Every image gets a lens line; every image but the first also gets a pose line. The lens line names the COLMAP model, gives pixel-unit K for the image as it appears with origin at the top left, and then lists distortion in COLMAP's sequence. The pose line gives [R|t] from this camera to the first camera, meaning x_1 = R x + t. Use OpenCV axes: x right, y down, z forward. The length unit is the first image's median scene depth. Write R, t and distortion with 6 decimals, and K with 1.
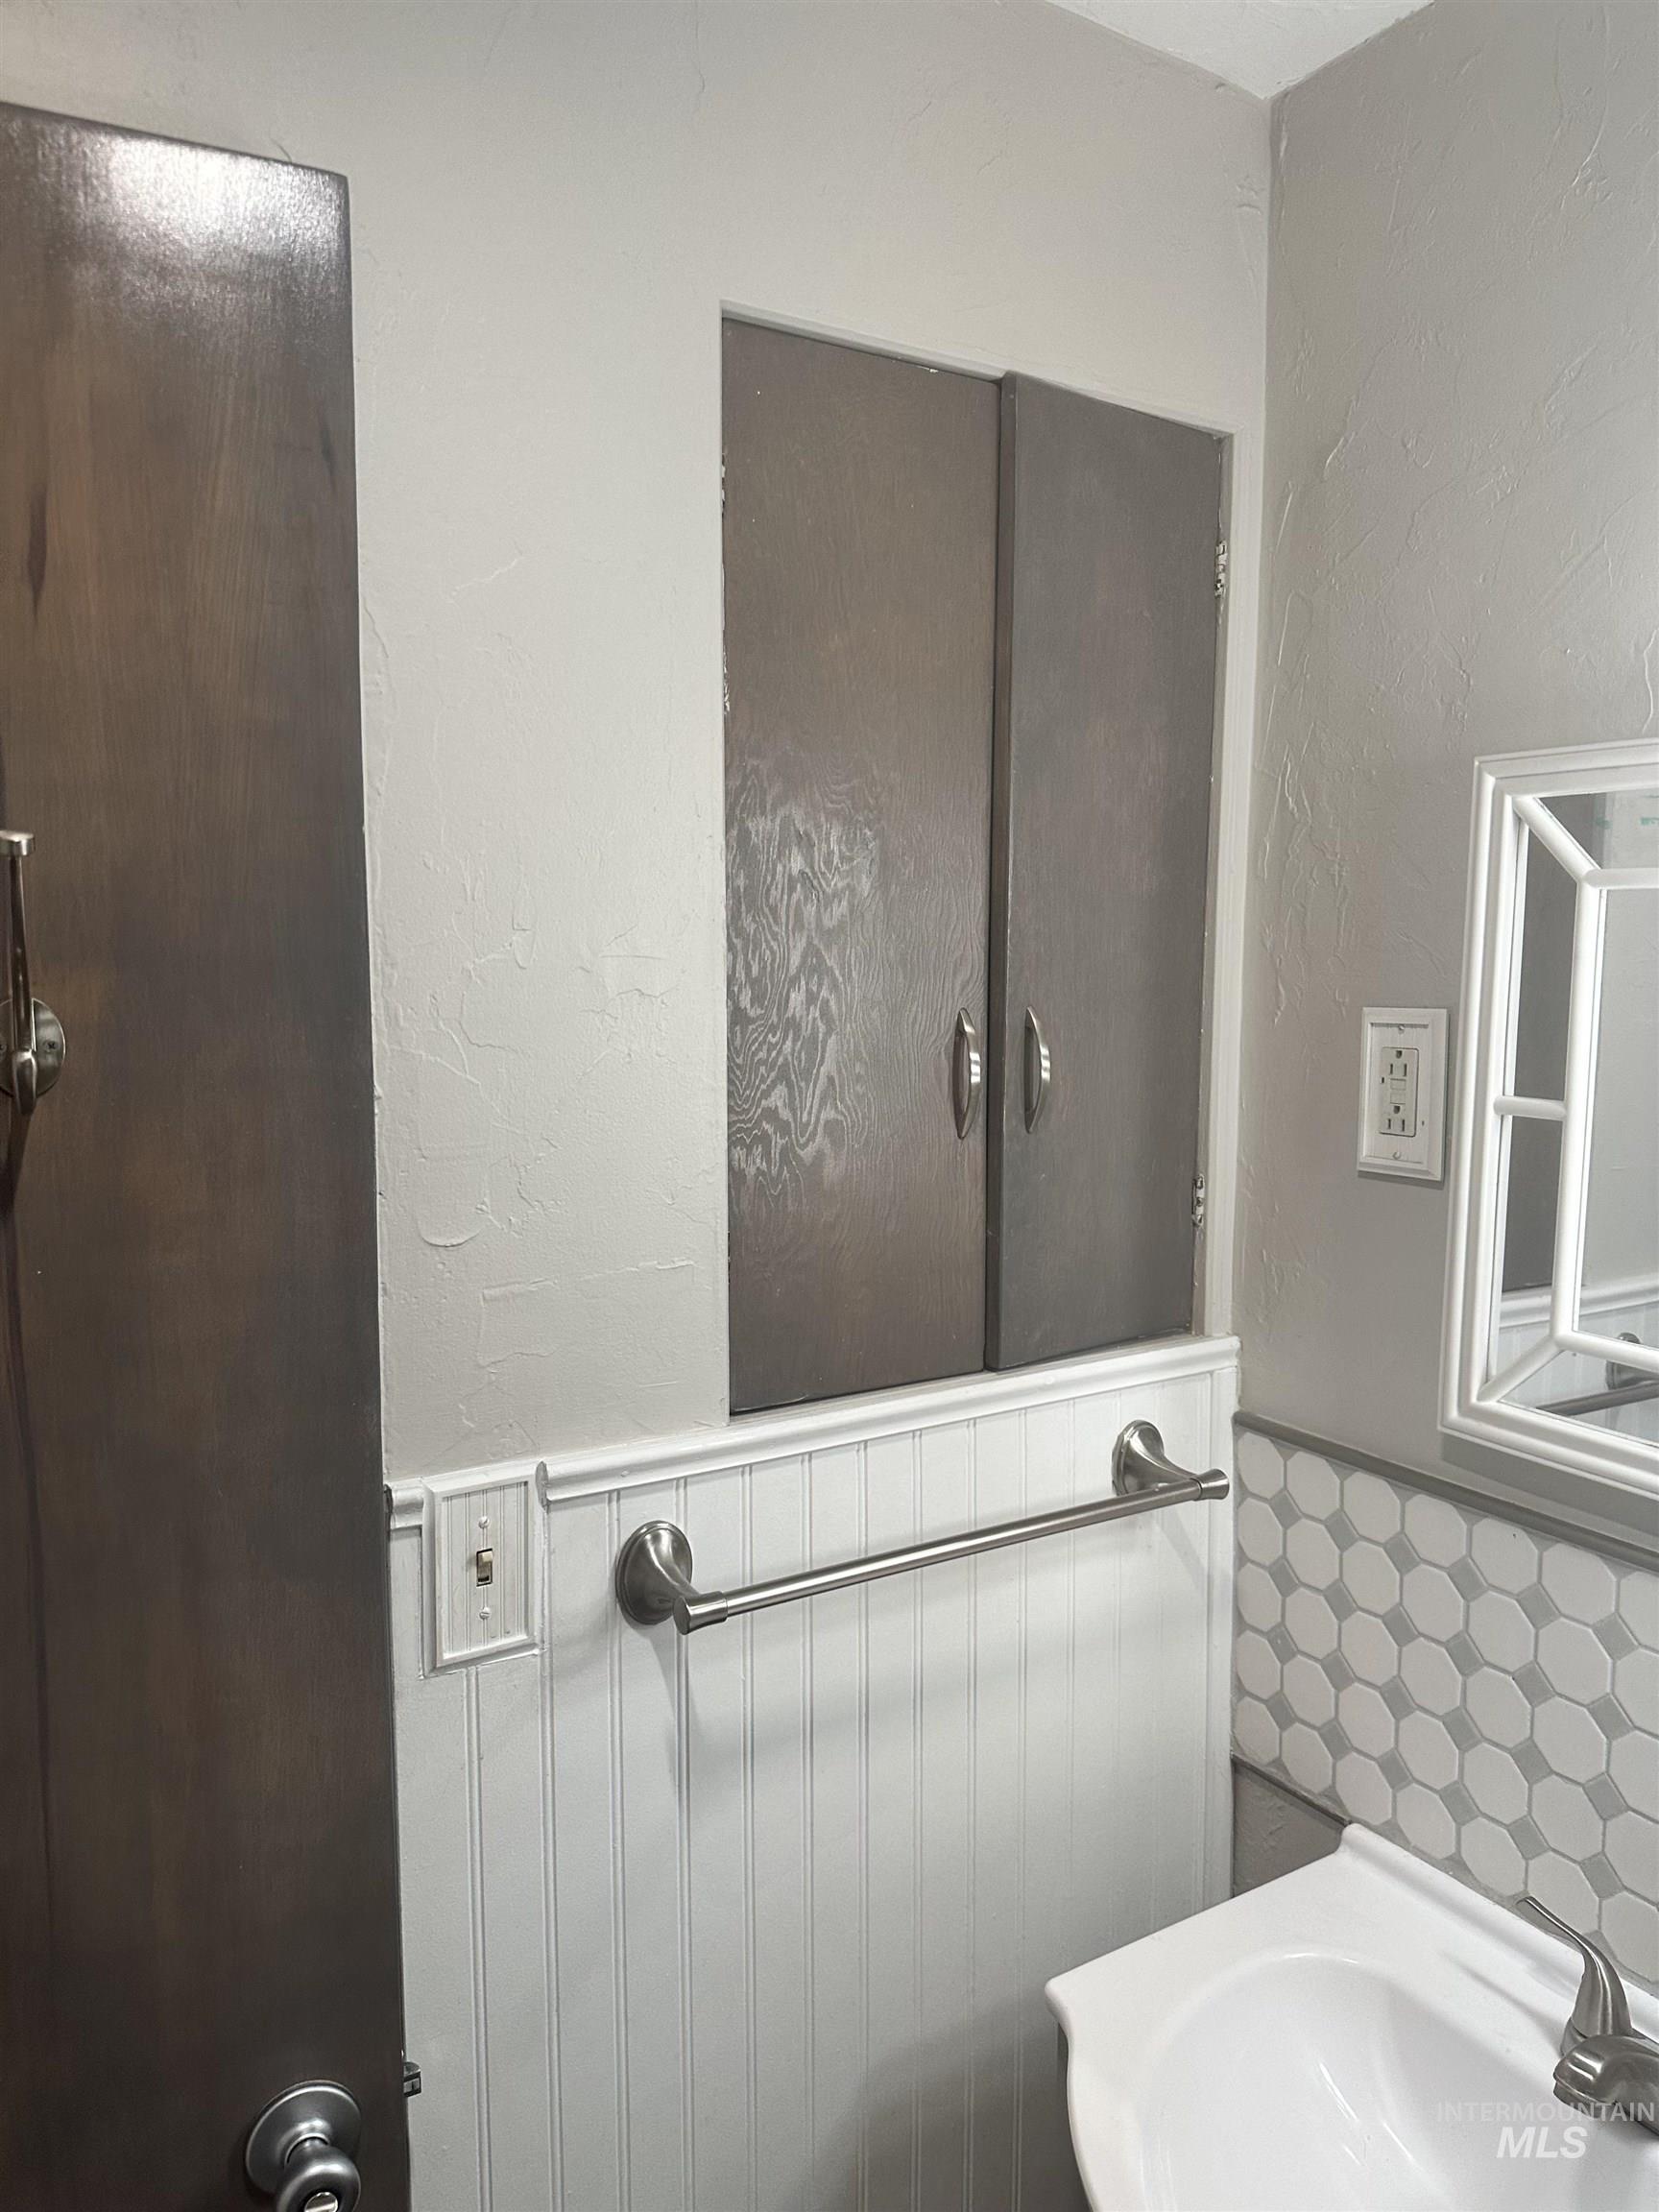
lens RADIAL K [[1546.7, 0, 833.7], [0, 1546.7, 1133.2], [0, 0, 1]] dist [0.158226, -0.296186]
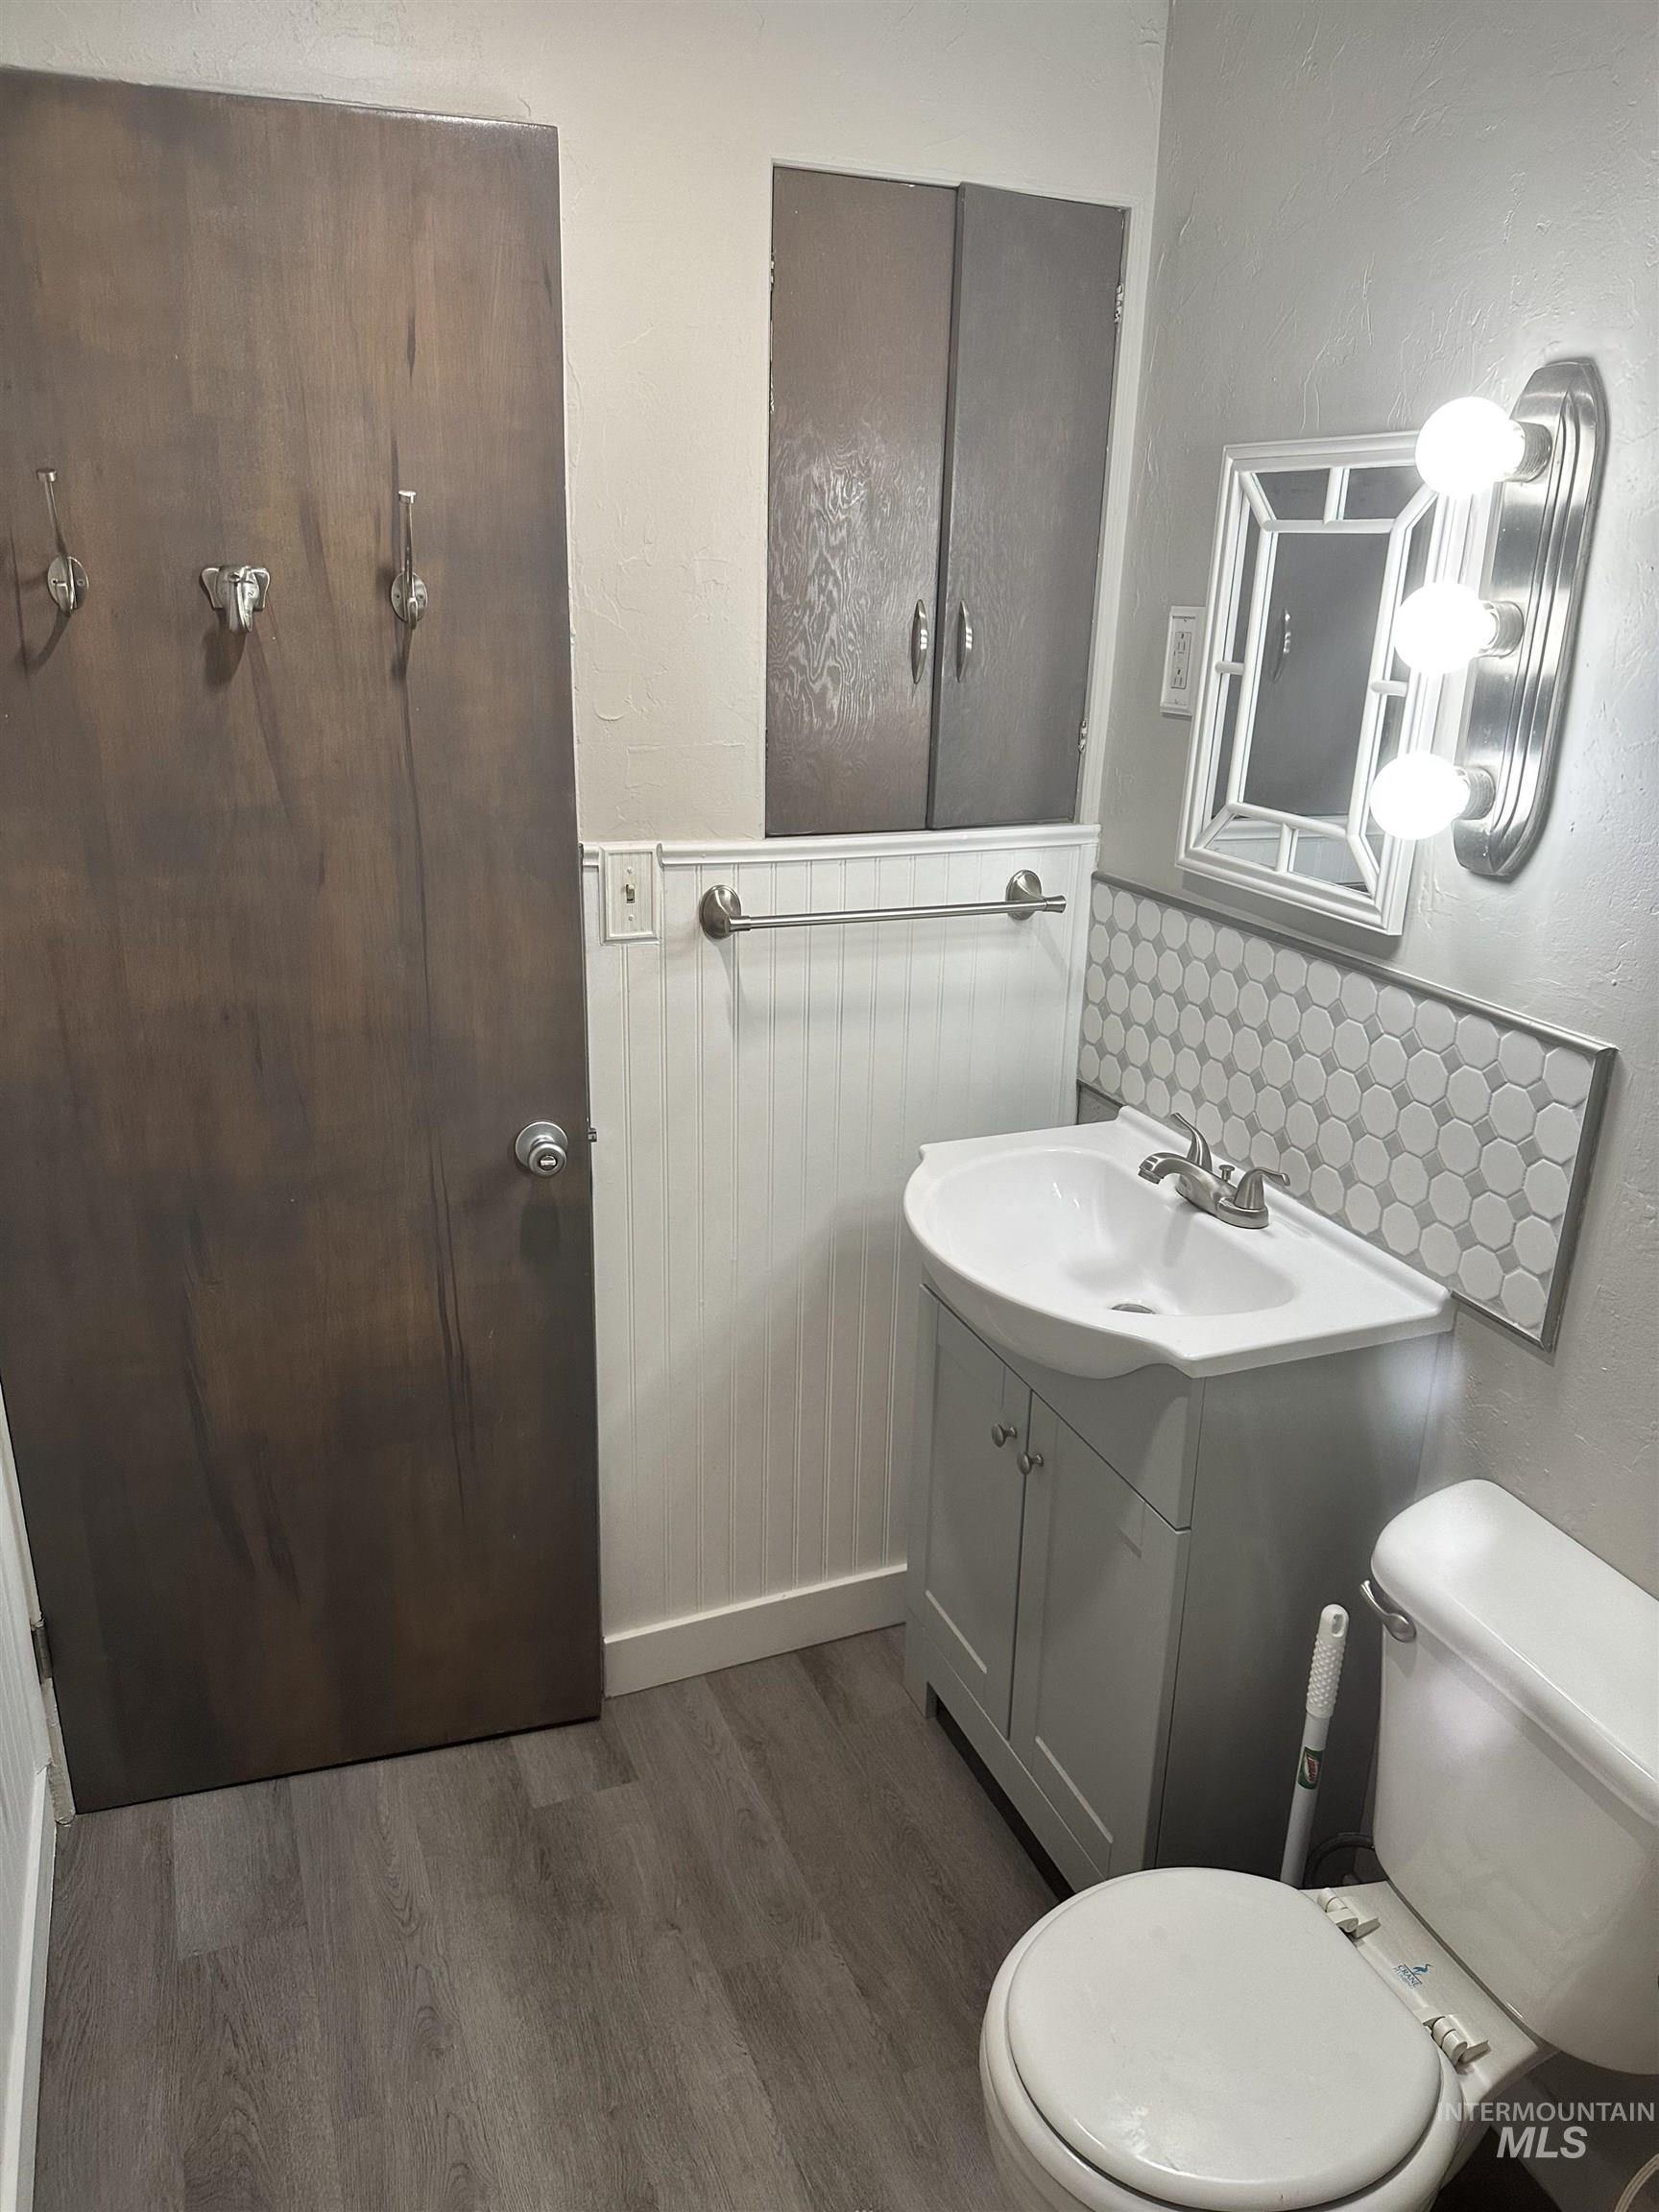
lens RADIAL K [[1546.7, 0, 833.7], [0, 1546.7, 1133.2], [0, 0, 1]] dist [0.158226, -0.296186]
pose [[0.986683, 0.075838, -0.143894, 0.293263], [-0.040987, 0.972030, 0.231254, 0.094750], [0.157407, -0.222276, 0.962194, -0.796428]]
